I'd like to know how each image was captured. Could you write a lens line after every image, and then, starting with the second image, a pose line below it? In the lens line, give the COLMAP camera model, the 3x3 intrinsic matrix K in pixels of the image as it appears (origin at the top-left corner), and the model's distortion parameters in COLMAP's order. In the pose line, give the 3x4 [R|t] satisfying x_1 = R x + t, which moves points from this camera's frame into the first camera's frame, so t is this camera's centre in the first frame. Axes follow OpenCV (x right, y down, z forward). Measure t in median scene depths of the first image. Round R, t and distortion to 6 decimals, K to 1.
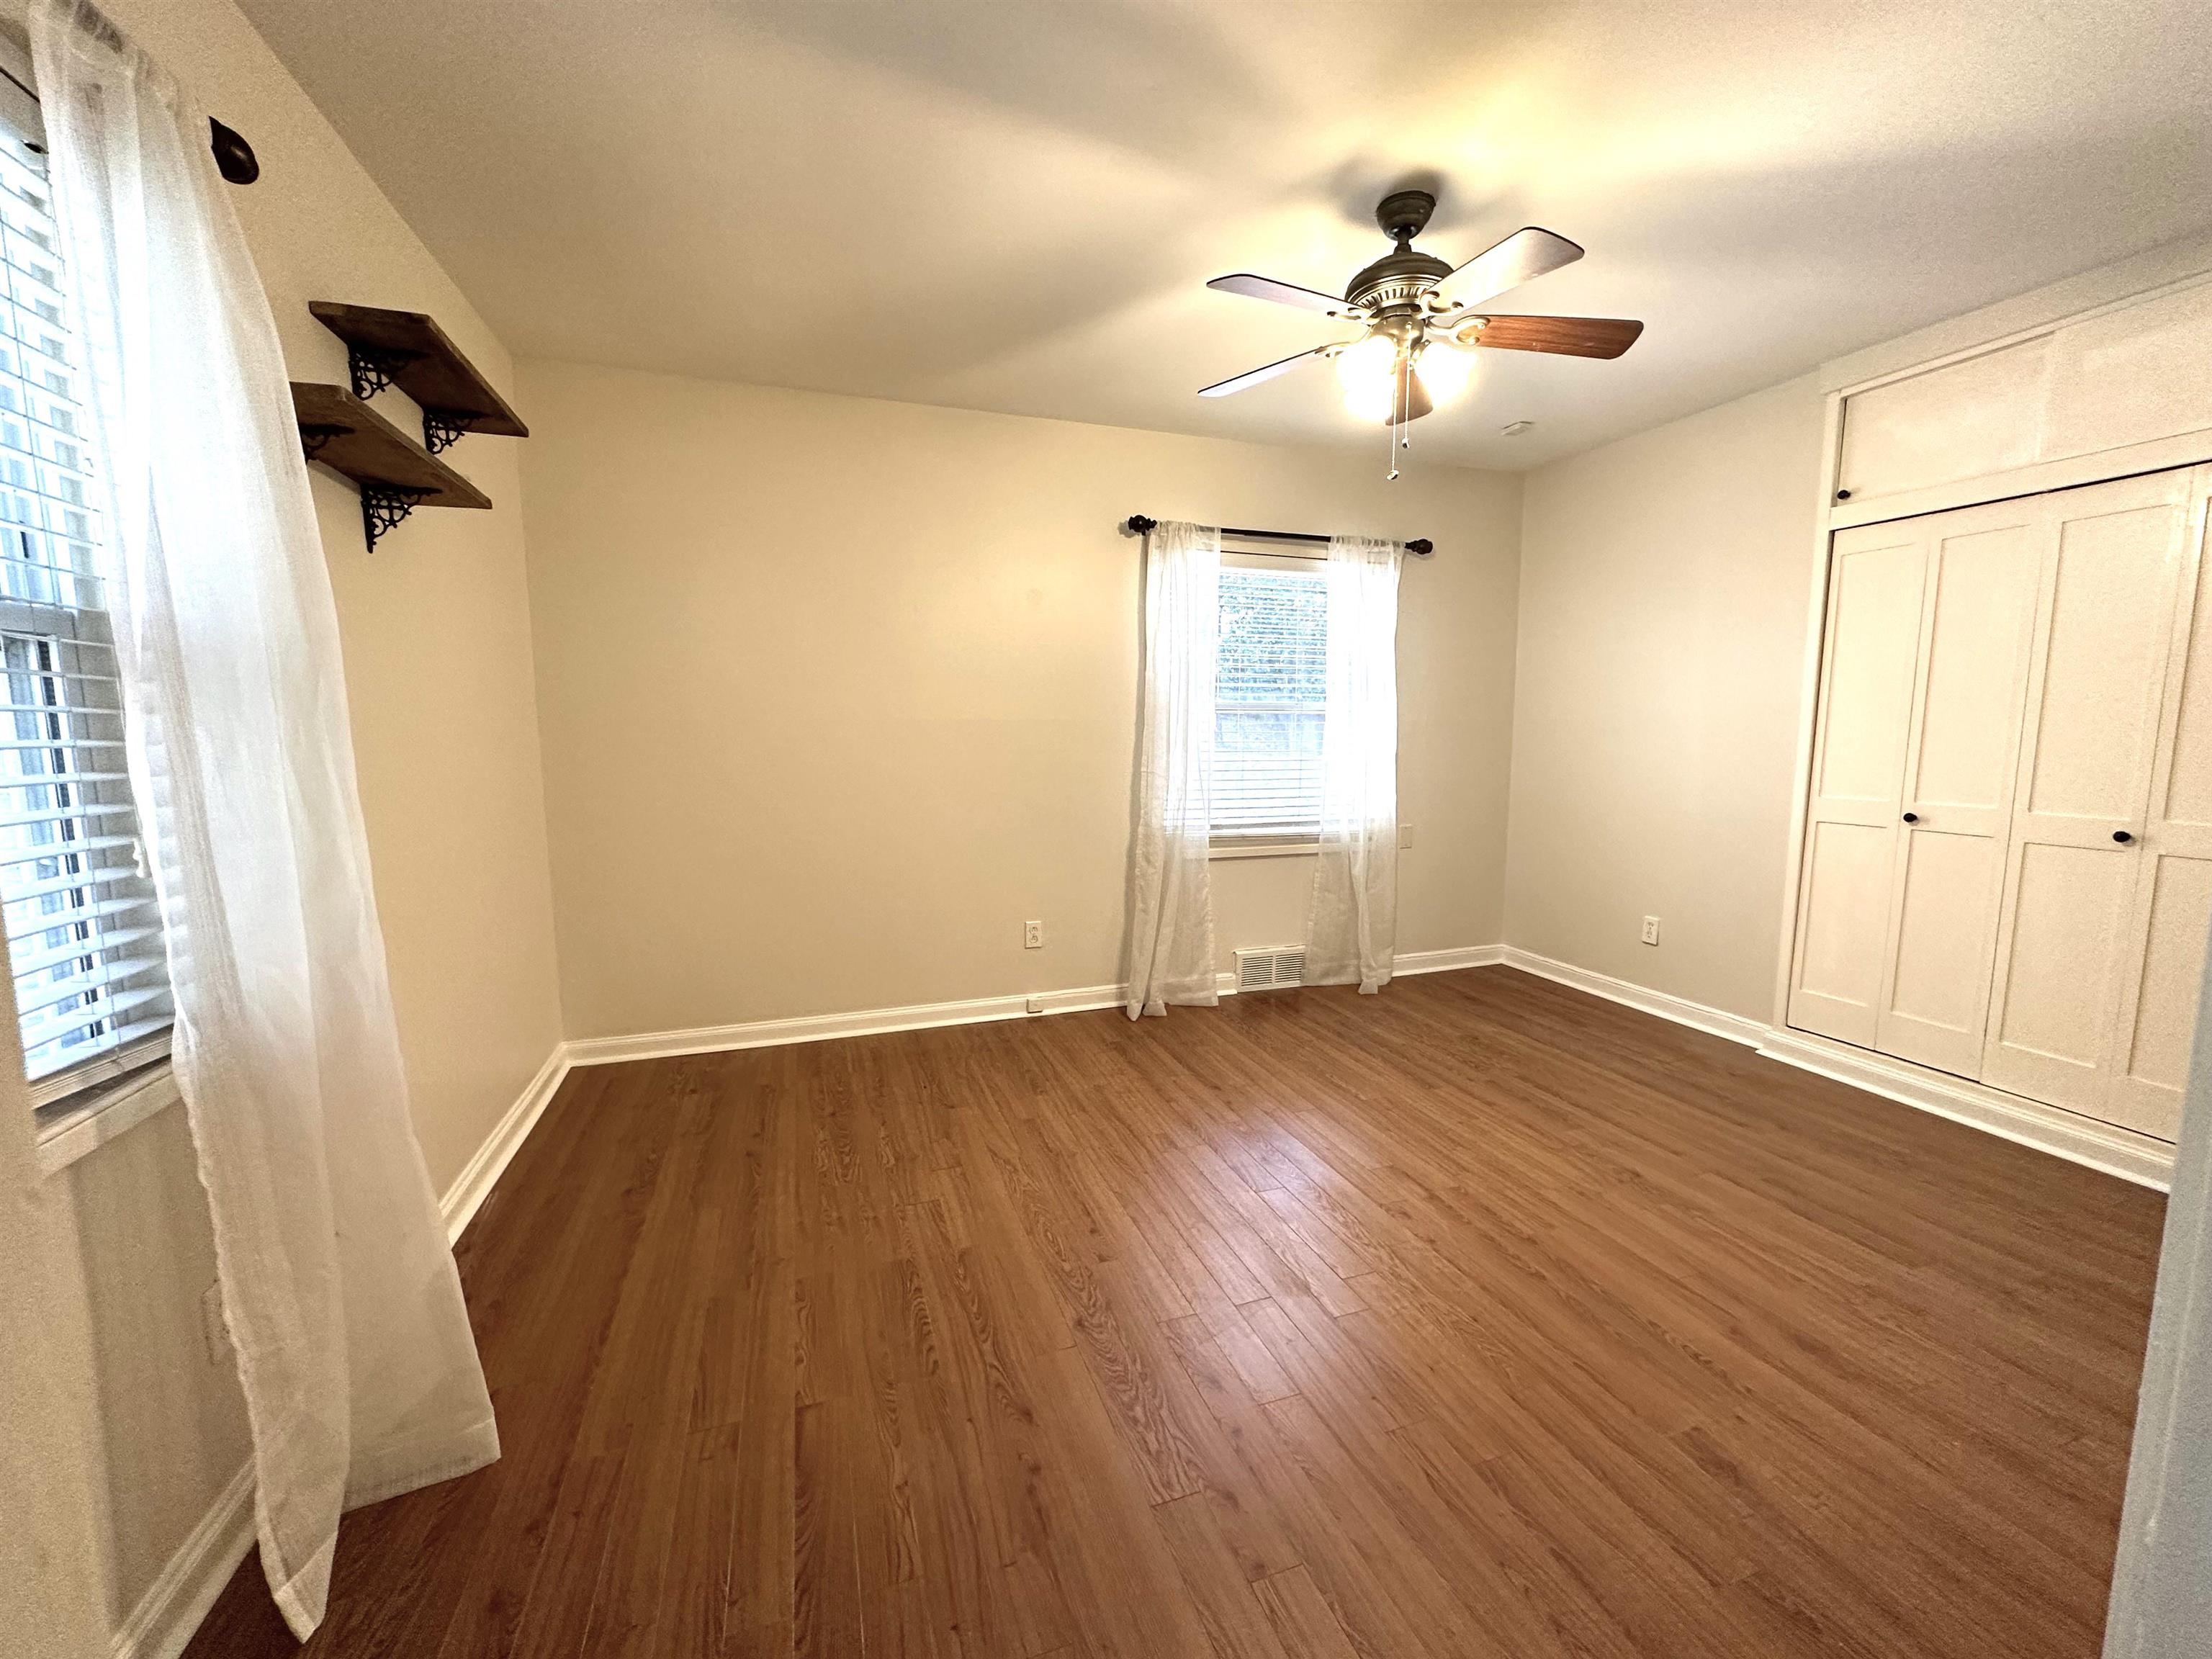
lens RADIAL K [[880.4, 0, 1100.3], [0, 880.4, 834.4], [0, 0, 1]] dist [-0.006739, 0.000894]
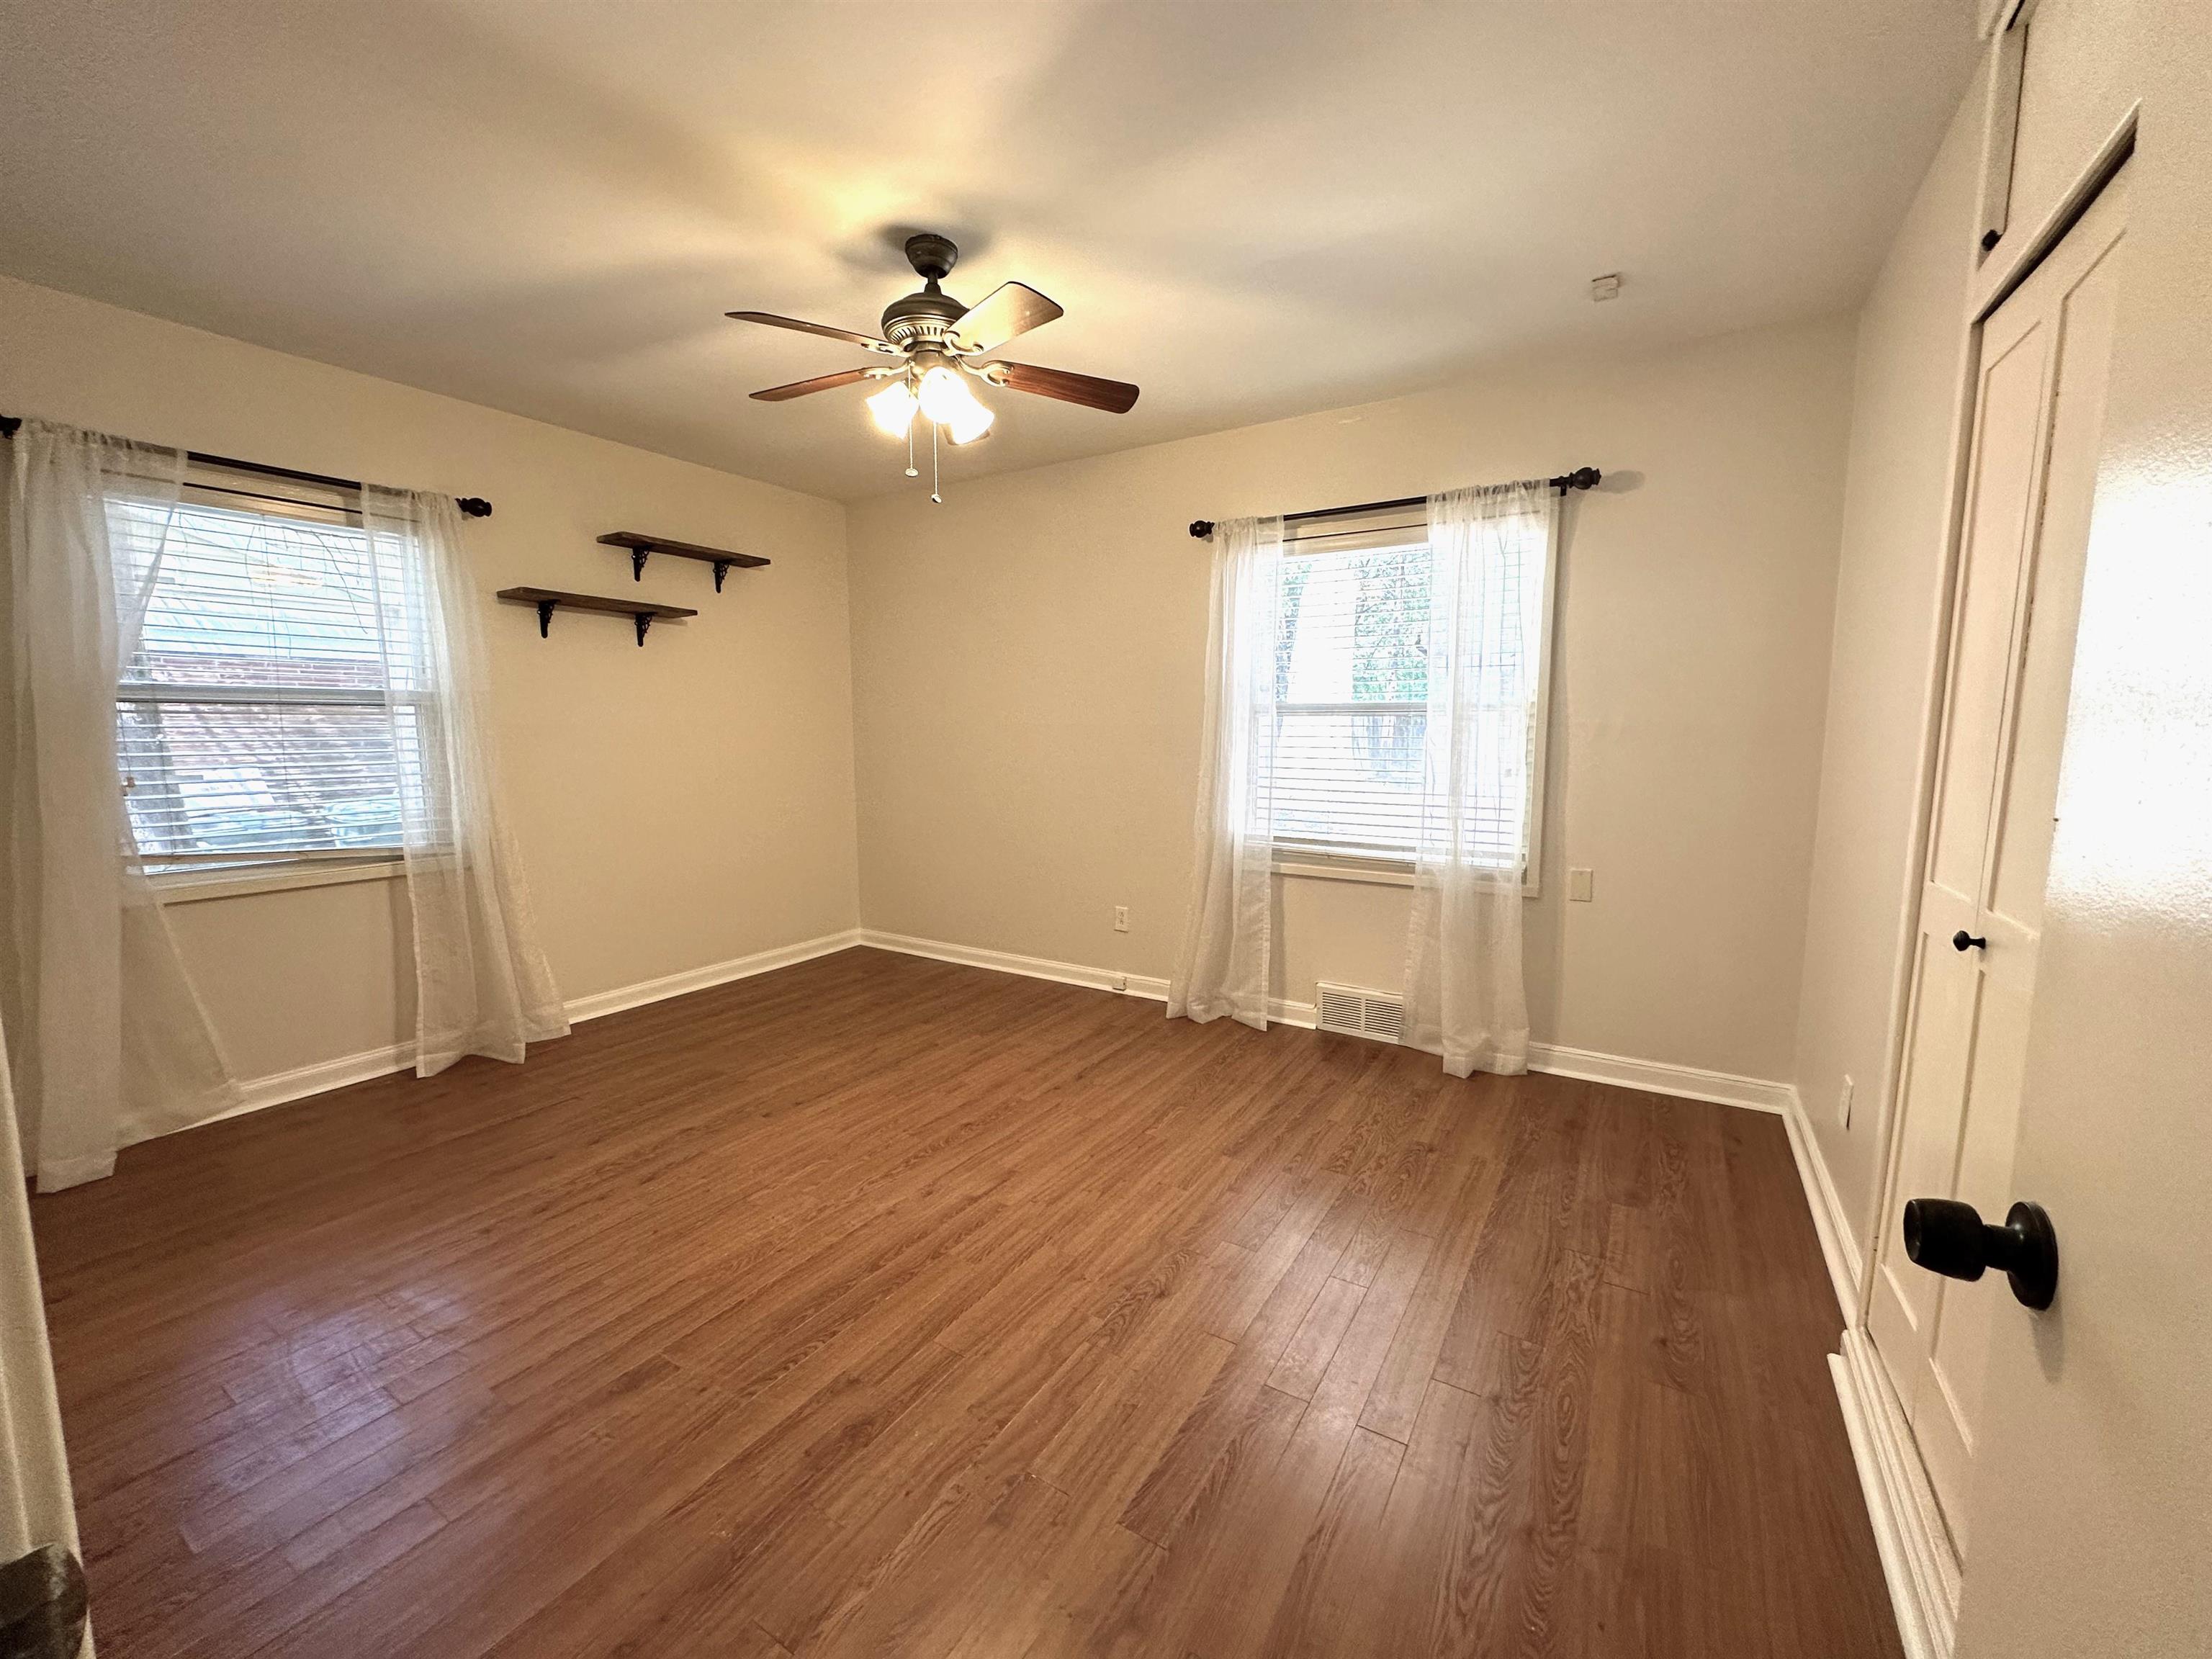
lens RADIAL K [[880.4, 0, 1103.5], [0, 880.4, 829.1], [0, 0, 1]] dist [-0.006739, 0.000894]
pose [[0.627029, 0.091031, -0.773659, 0.767040], [-0.096062, 0.994604, 0.039172, -0.039348], [0.773050, 0.049757, 0.632390, 0.287787]]
